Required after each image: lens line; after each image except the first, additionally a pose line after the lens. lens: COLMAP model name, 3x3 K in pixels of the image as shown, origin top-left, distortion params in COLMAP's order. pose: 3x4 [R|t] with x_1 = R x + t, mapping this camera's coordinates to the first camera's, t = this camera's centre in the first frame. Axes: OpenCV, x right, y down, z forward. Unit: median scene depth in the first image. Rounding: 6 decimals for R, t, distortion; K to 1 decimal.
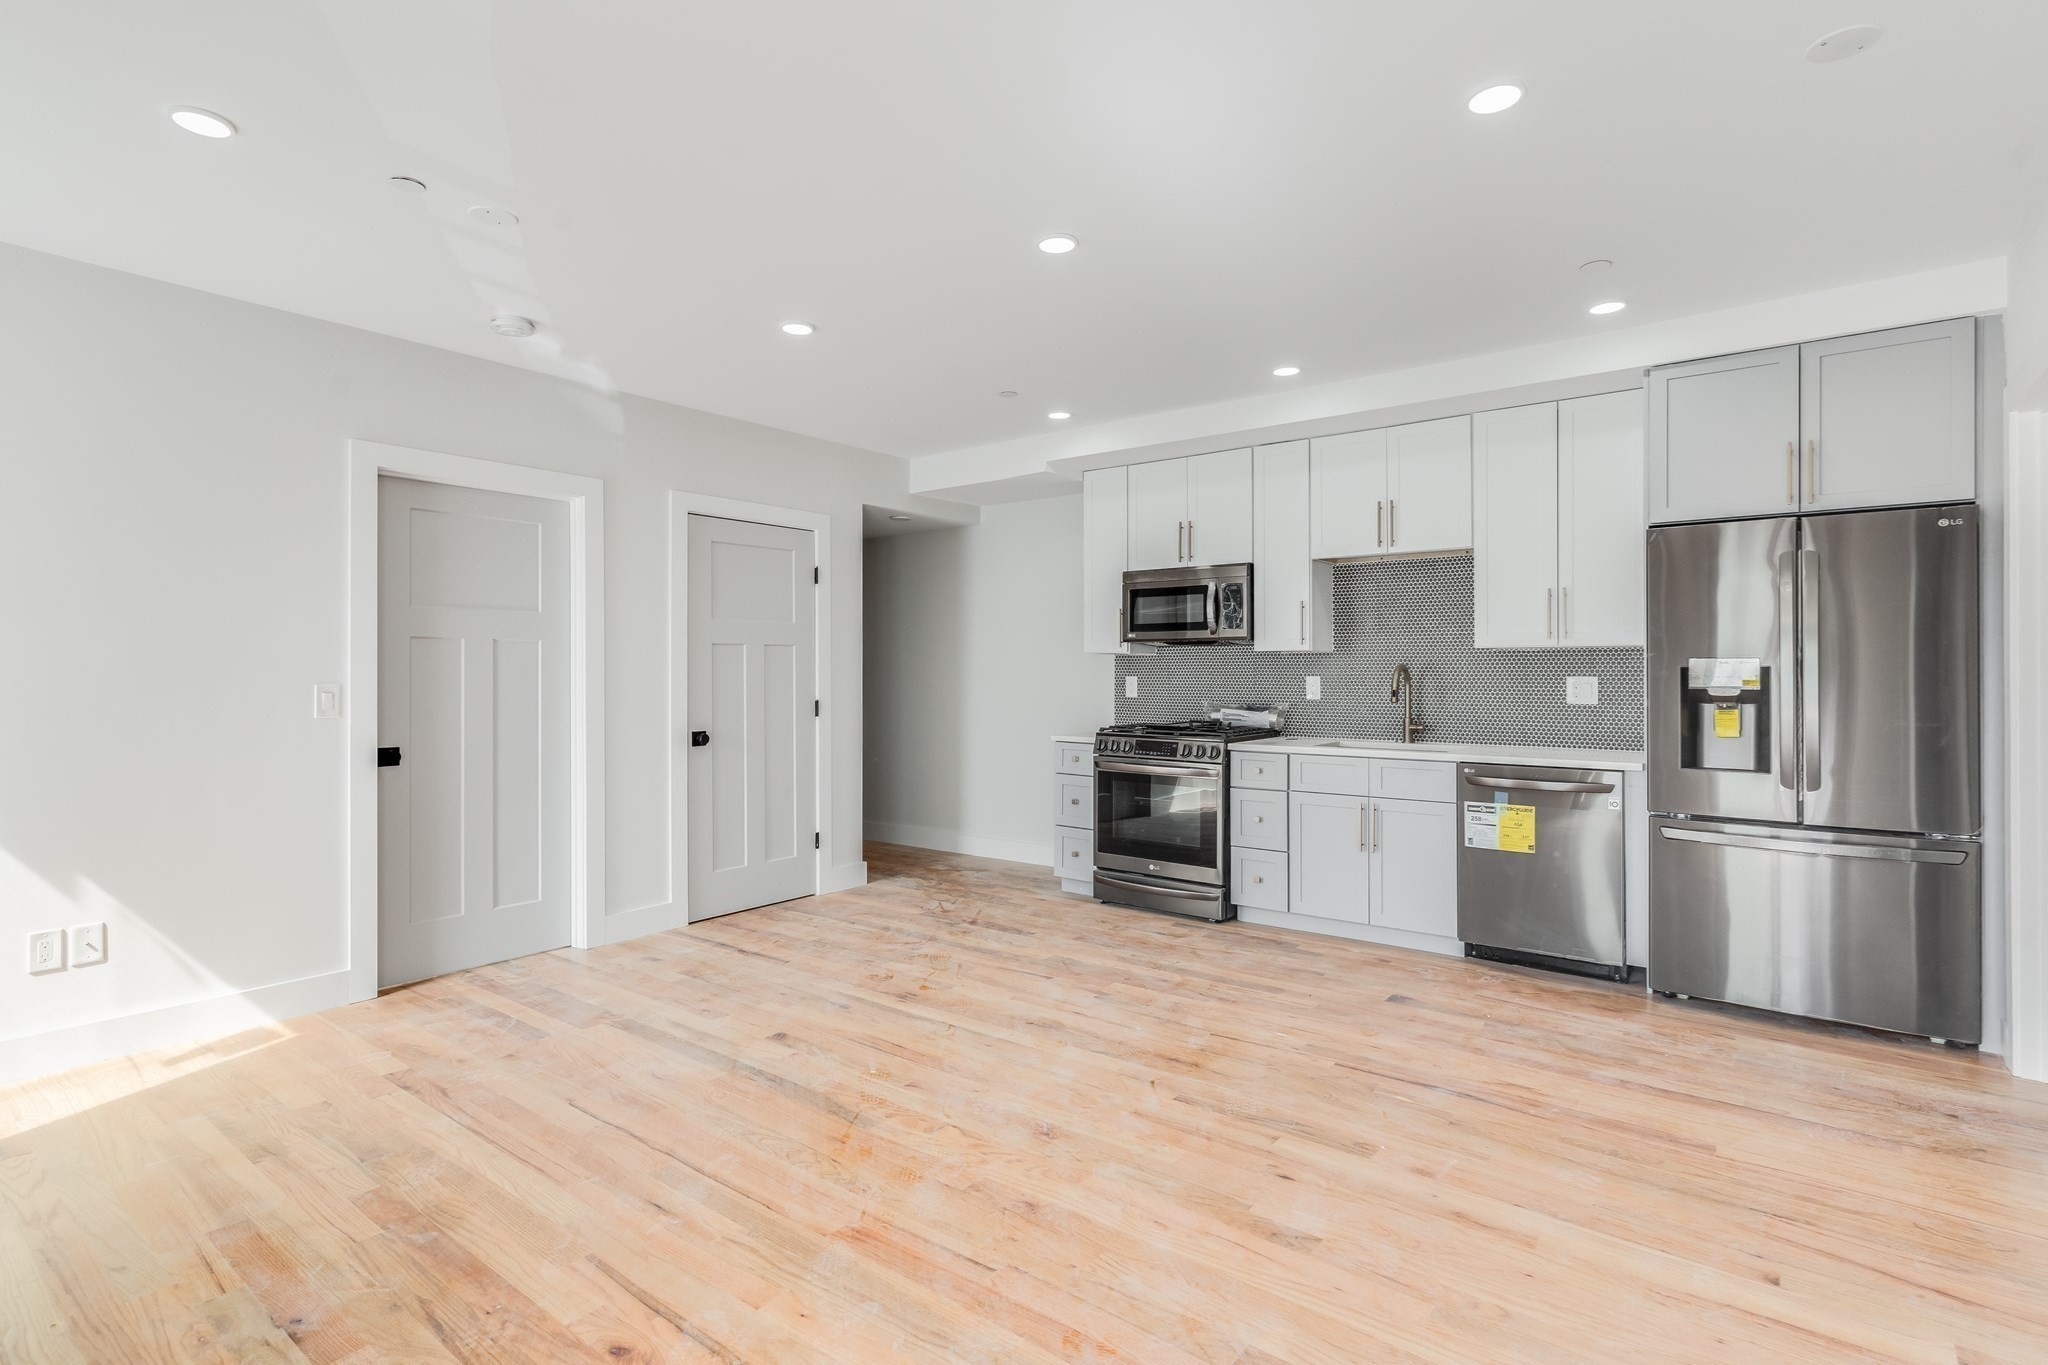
lens RADIAL K [[991.0, 0, 1024.4], [0, 991.0, 684.8], [0, 0, 1]] dist [-0.000065, 0.000045]
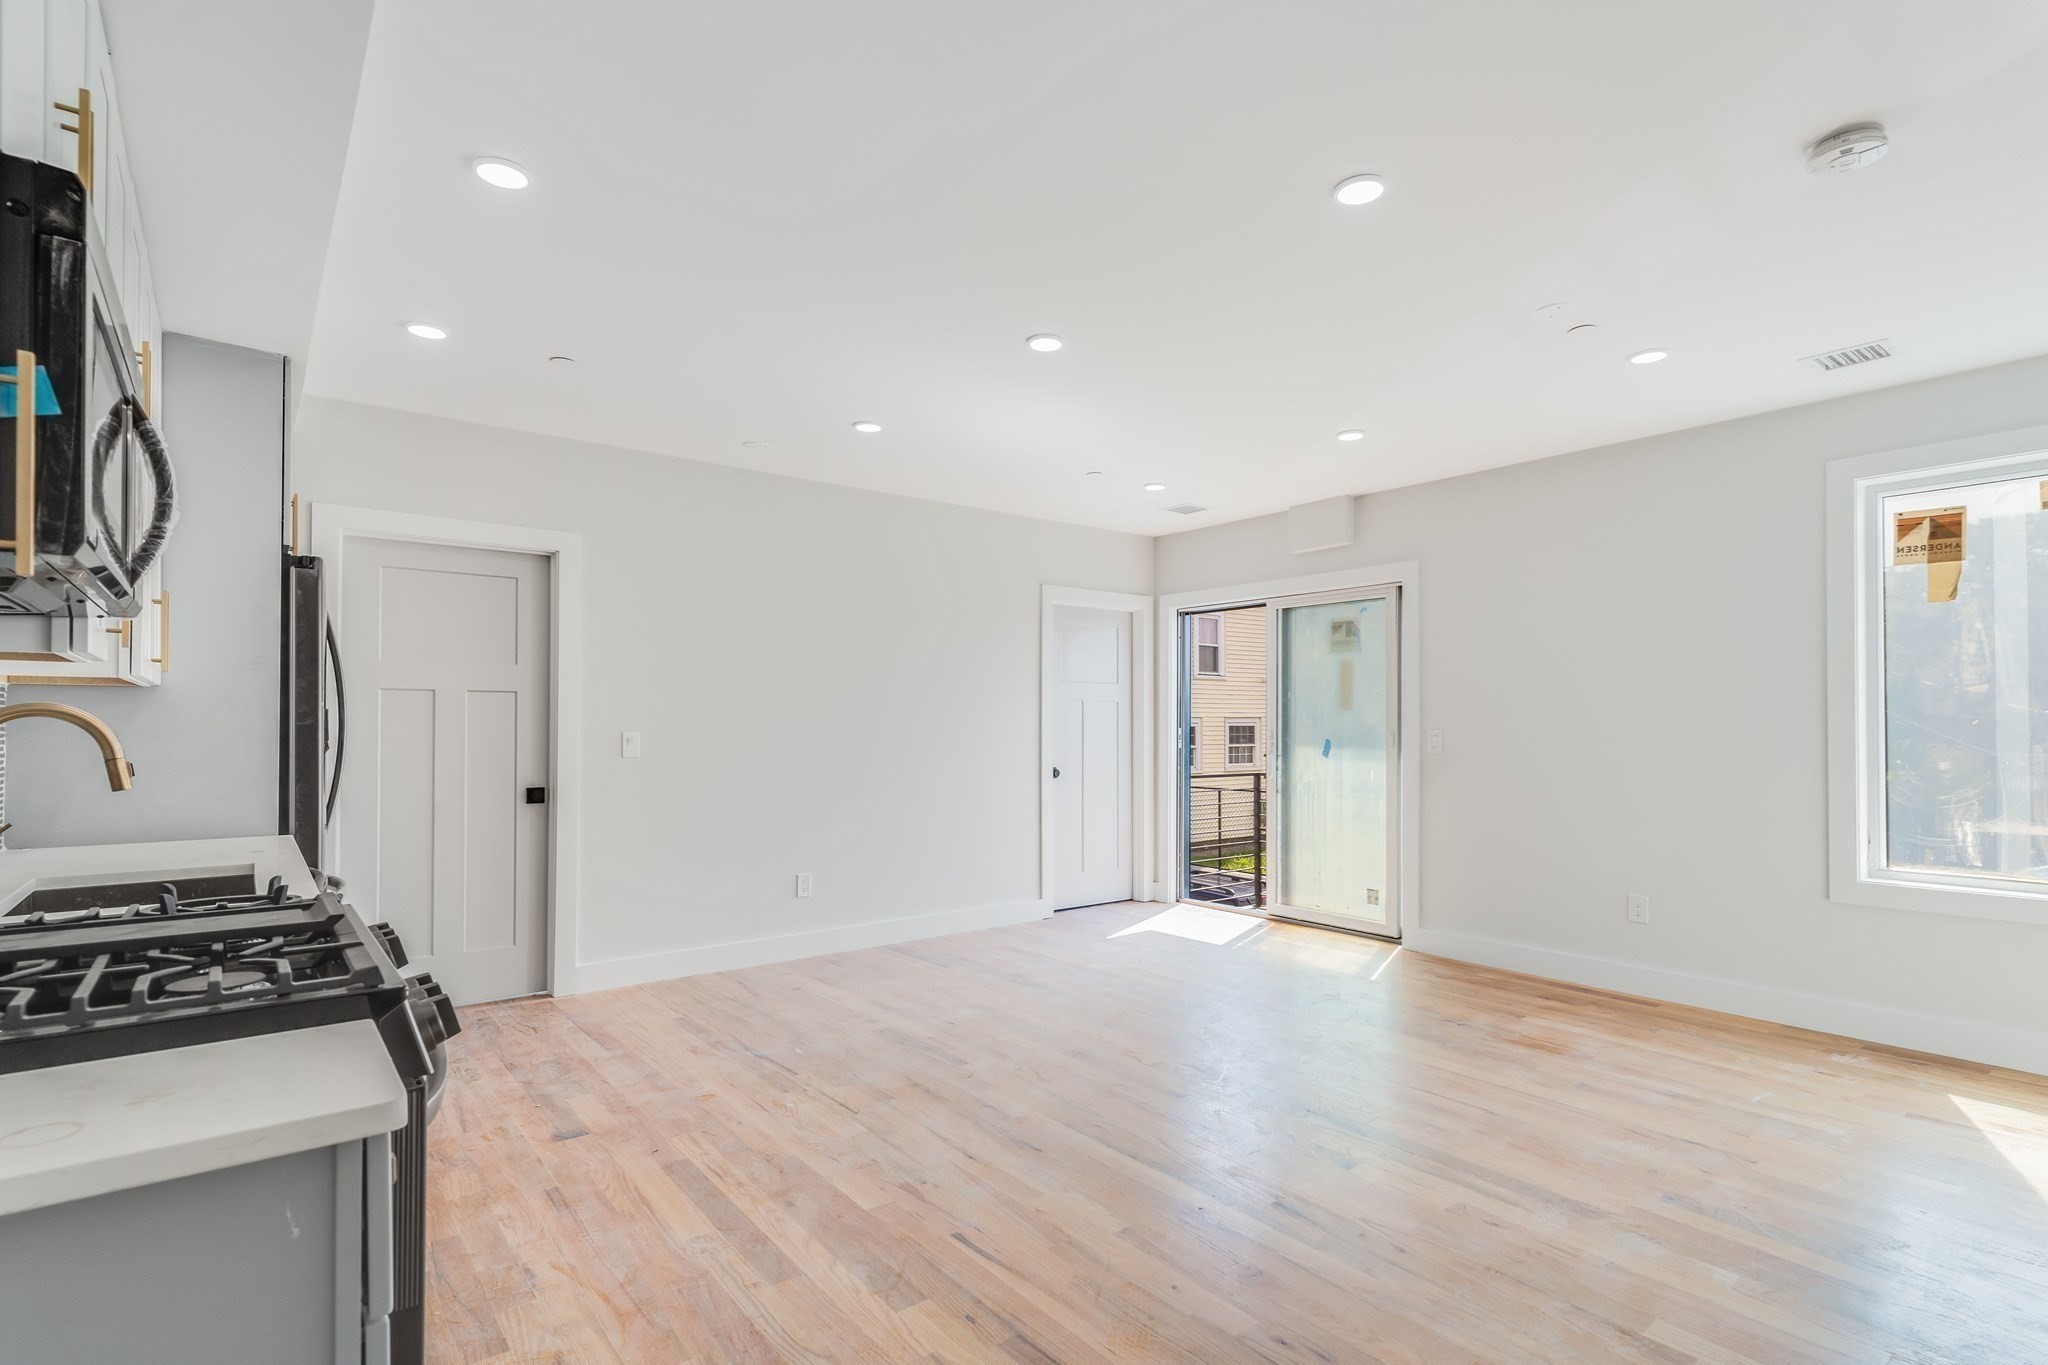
lens RADIAL K [[1001.2, 0, 1025.2], [0, 1001.2, 697.9], [0, 0, 1]] dist [0.001115, 0.000334]
pose [[-0.971186, 0.006260, 0.238241, -0.184790], [0.002847, 0.999888, -0.014664, -0.022354], [-0.238306, -0.013563, -0.971095, 1.820619]]
